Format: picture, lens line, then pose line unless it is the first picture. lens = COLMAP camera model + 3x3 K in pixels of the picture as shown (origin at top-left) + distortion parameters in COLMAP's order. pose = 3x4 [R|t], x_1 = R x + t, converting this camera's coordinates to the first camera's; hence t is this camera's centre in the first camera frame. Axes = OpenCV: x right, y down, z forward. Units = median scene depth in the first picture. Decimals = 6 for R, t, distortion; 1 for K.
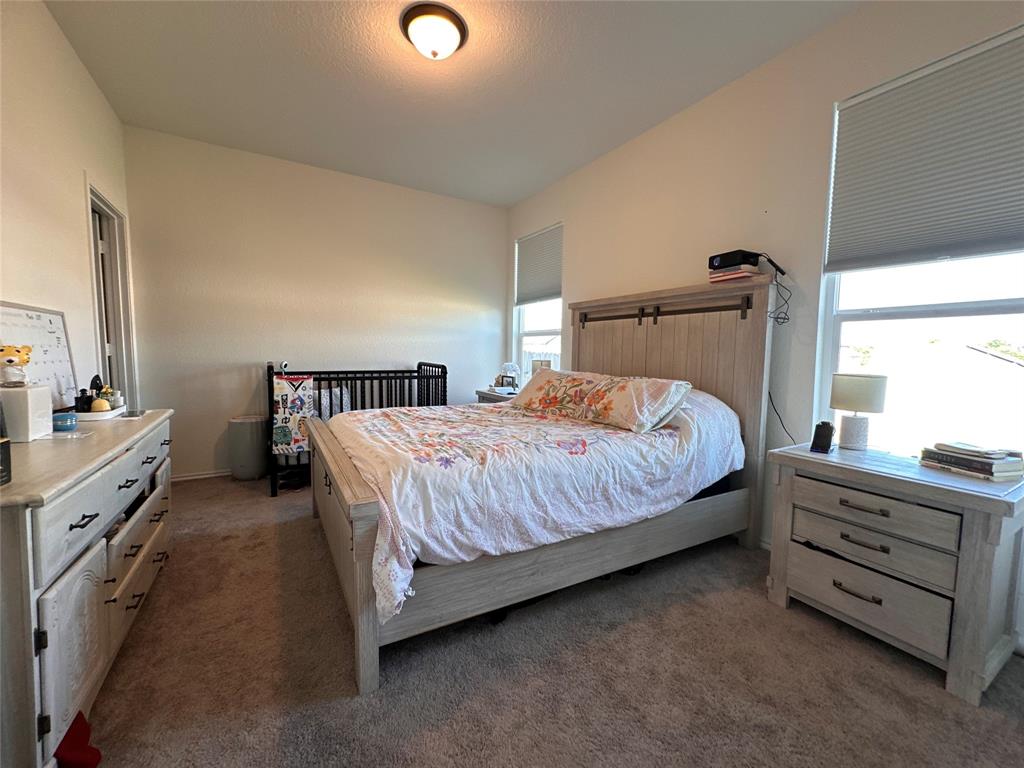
lens RADIAL K [[409.3, 0, 508.9], [0, 409.3, 383.9], [0, 0, 1]] dist [-0.005476, 0.001590]
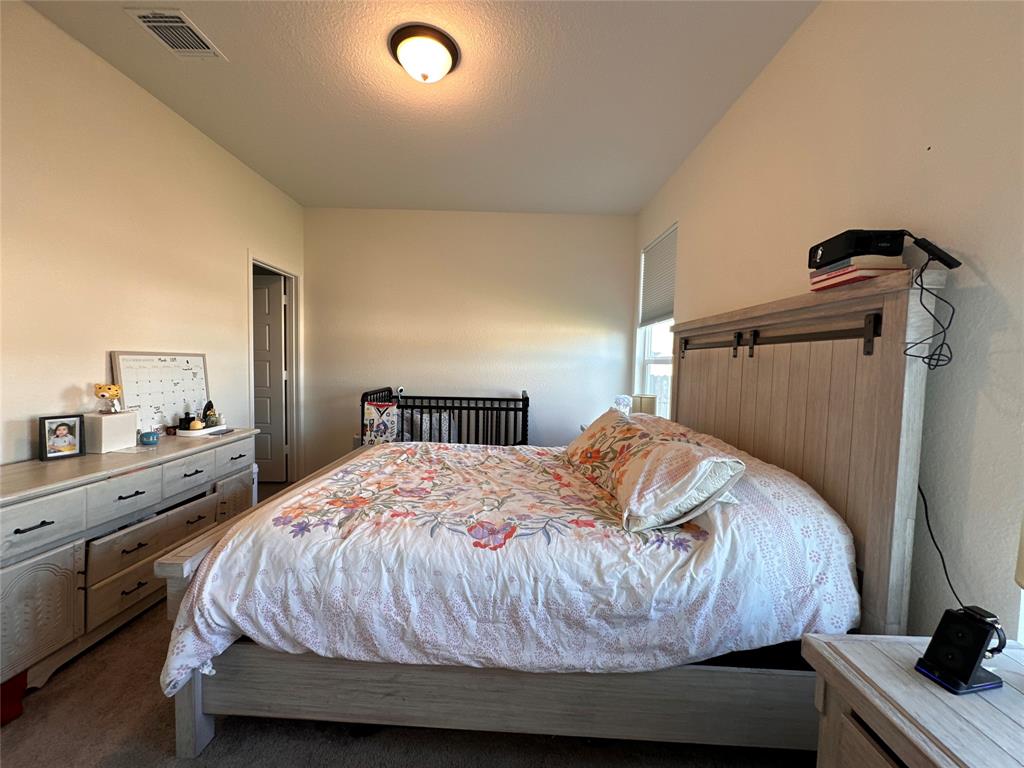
lens RADIAL K [[409.3, 0, 511.4], [0, 409.3, 383.4], [0, 0, 1]] dist [-0.005476, 0.001590]
pose [[0.858588, 0.032526, -0.511634, 0.470686], [-0.051733, 0.998388, -0.023344, -0.088564], [0.510050, 0.046511, 0.858886, 0.313080]]
